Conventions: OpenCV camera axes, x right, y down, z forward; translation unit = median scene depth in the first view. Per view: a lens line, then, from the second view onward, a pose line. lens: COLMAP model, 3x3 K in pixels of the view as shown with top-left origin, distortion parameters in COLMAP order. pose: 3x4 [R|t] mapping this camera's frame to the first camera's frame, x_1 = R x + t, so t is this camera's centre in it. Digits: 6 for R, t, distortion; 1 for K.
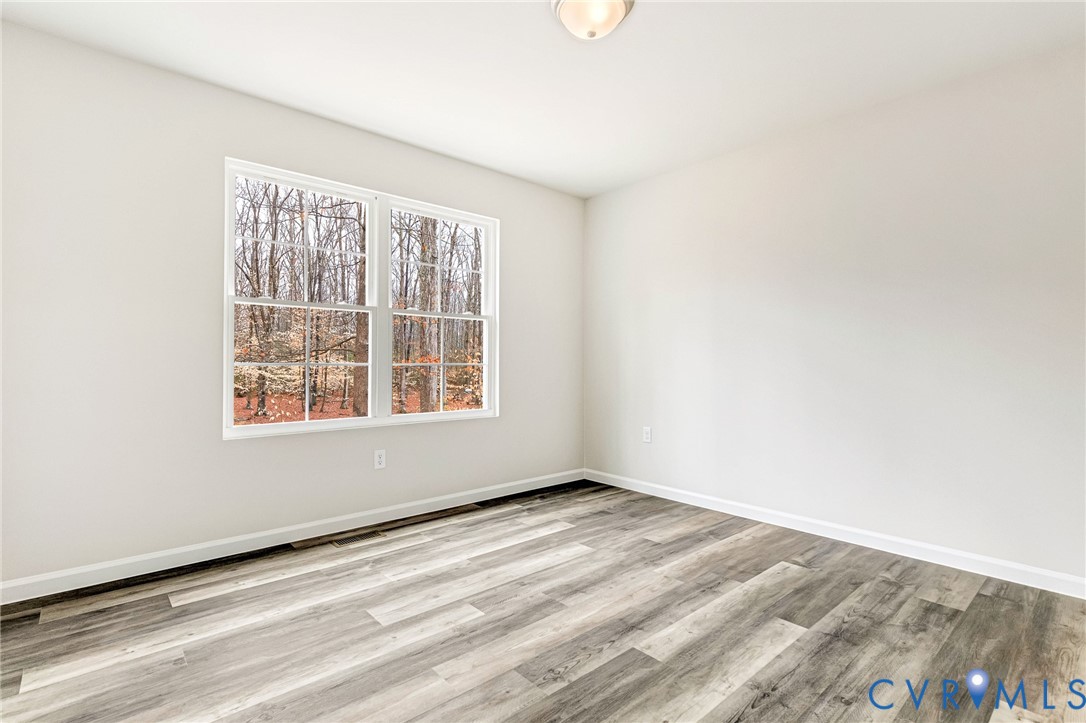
lens RADIAL K [[511.8, 0, 544.7], [0, 511.8, 365.1], [0, 0, 1]] dist [0.010774, -0.002775]
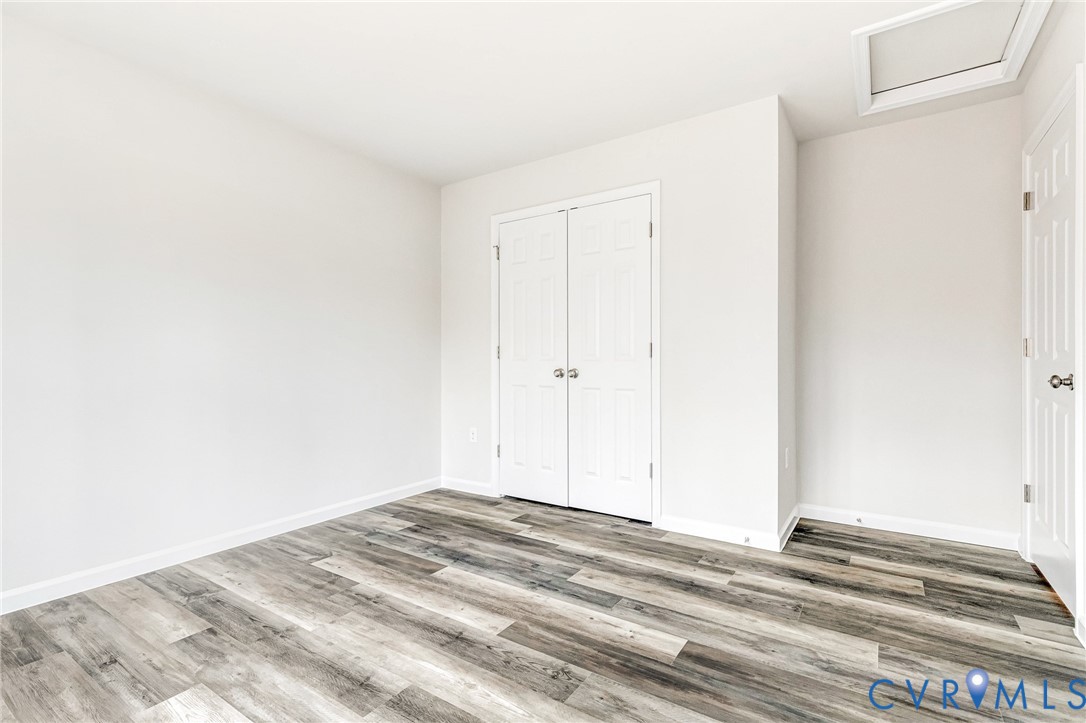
lens RADIAL K [[511.8, 0, 542.6], [0, 511.8, 358.5], [0, 0, 1]] dist [0.010774, -0.002775]
pose [[-0.243625, -0.000106, 0.969870, -0.716286], [0.008169, 0.999964, 0.002162, -0.011442], [-0.969835, 0.008450, -0.243615, 0.964514]]
